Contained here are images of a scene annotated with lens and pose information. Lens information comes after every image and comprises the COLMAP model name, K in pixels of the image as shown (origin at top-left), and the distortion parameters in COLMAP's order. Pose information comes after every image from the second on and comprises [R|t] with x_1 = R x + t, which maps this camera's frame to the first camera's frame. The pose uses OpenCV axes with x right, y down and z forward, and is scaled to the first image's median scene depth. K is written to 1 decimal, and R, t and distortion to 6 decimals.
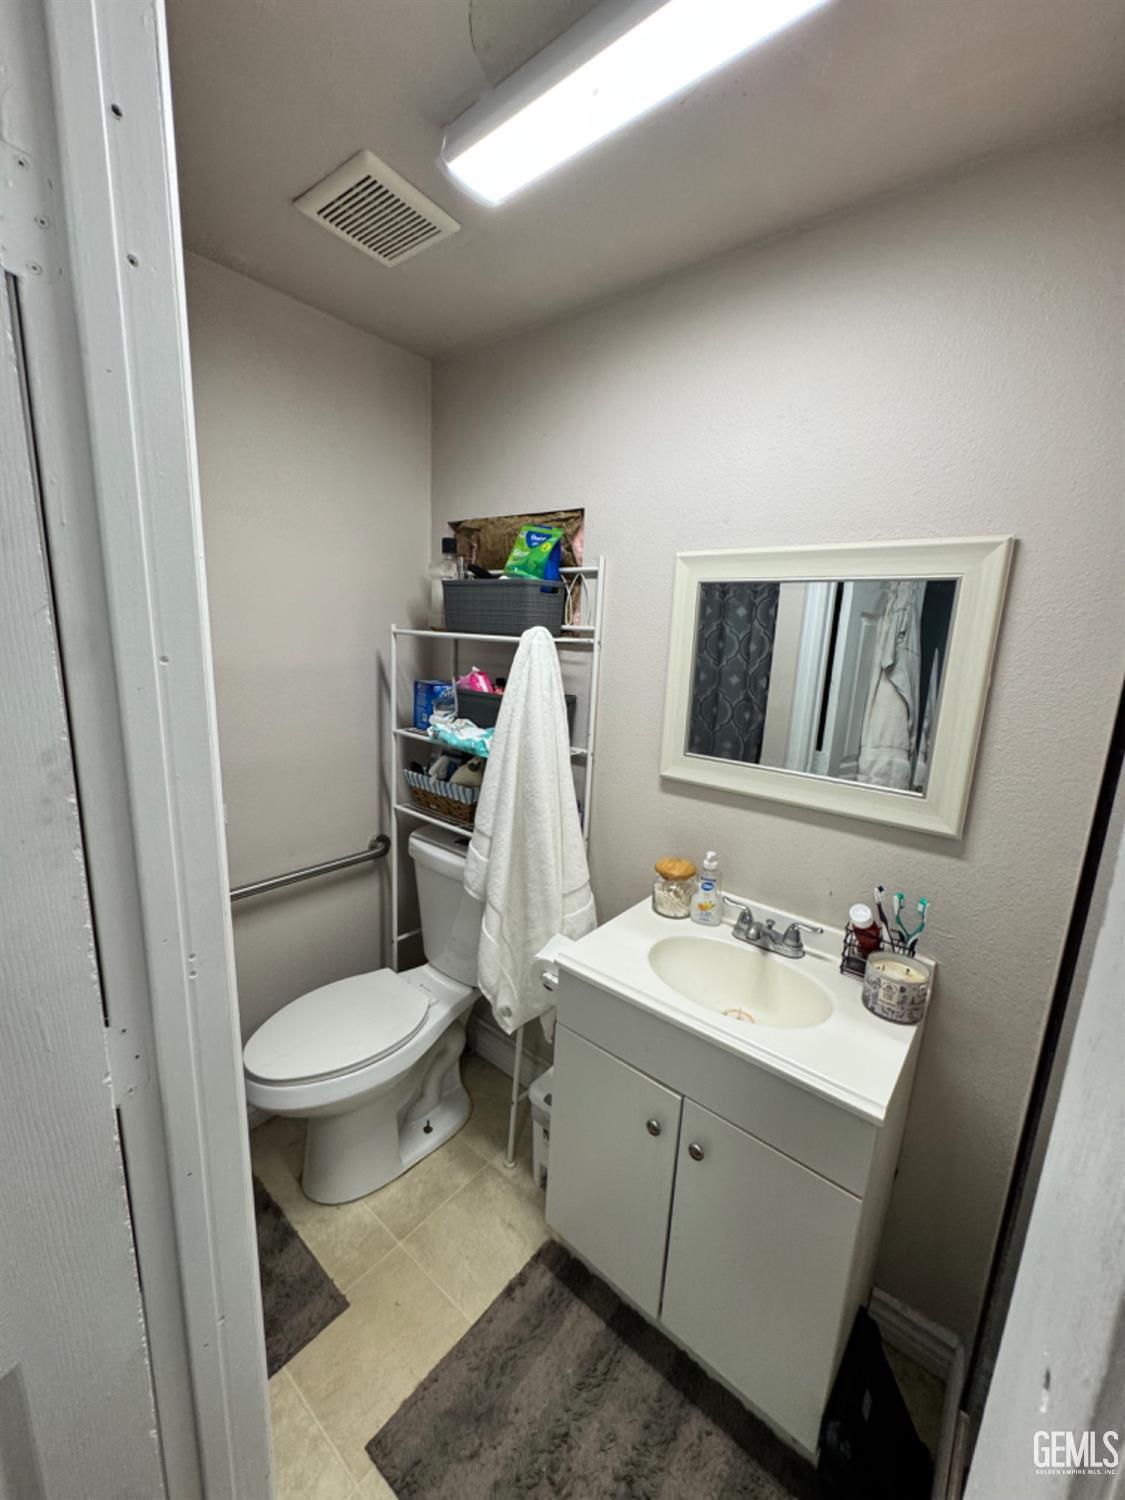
lens RADIAL K [[605.6, 0, 562.9], [0, 605.6, 751.7], [0, 0, 1]] dist [0.000565, -0.000184]
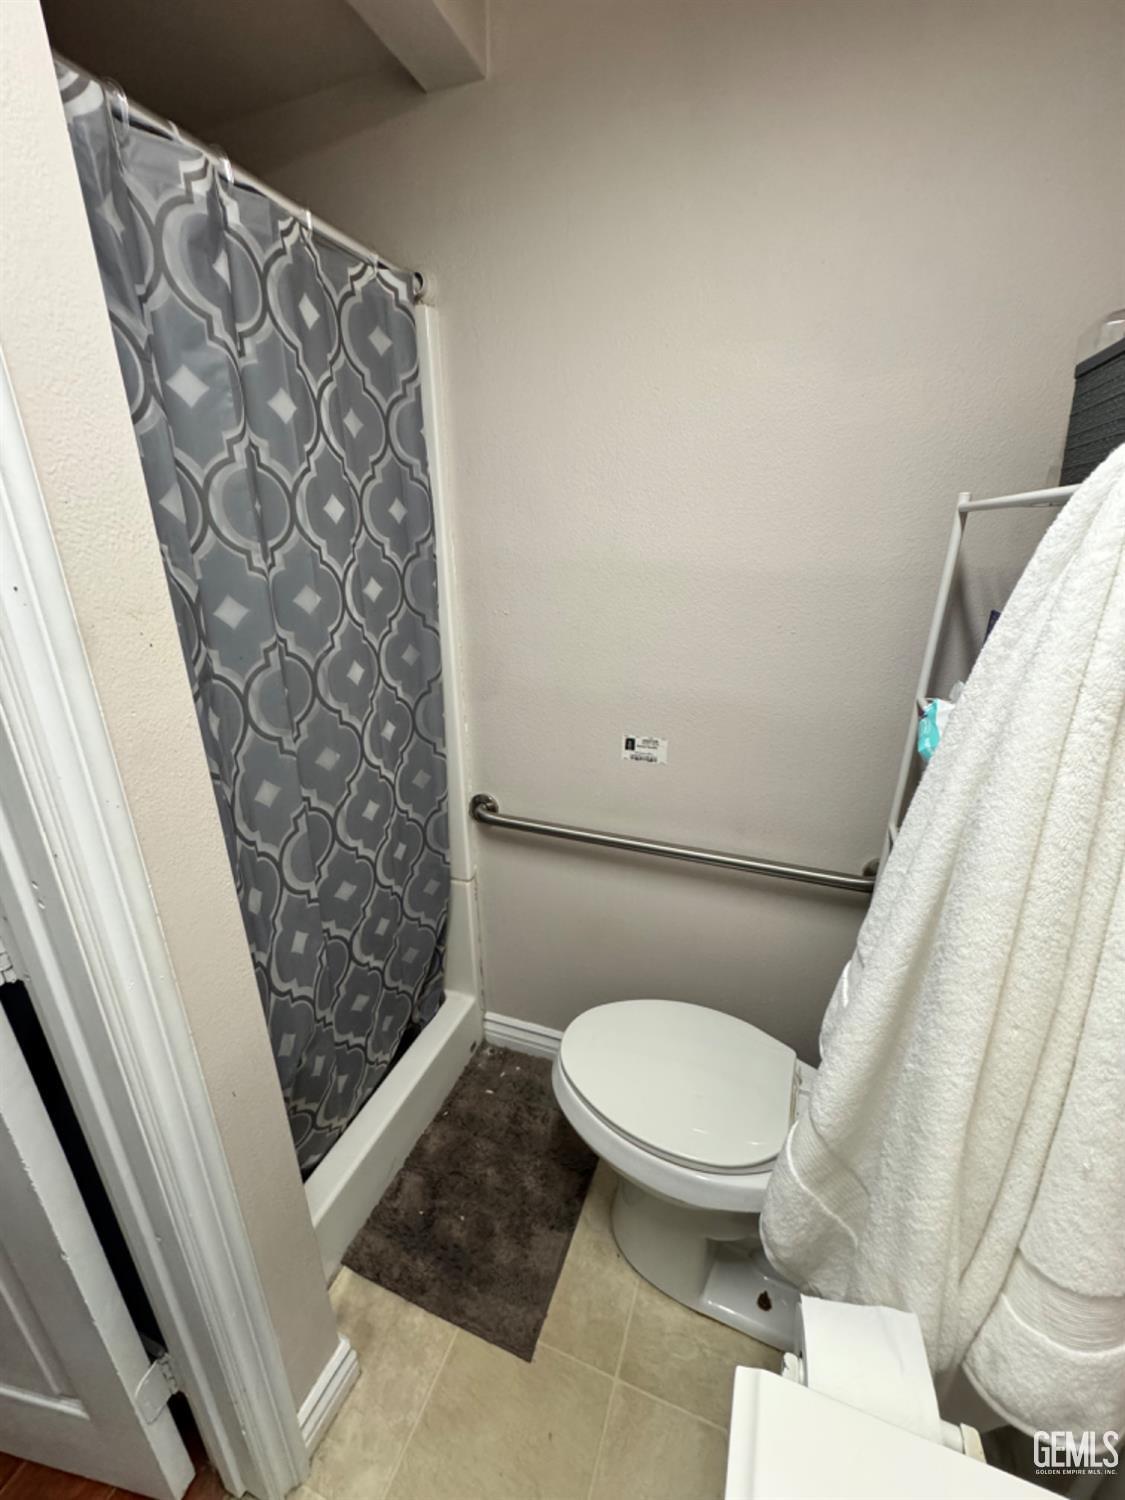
lens RADIAL K [[605.6, 0, 566.4], [0, 605.6, 745.5], [0, 0, 1]] dist [0.000565, -0.000184]
pose [[0.318429, 0.261673, -0.911115, 0.174527], [-0.168254, 0.961486, 0.217336, -0.068548], [0.932895, 0.084092, 0.350192, 0.627674]]
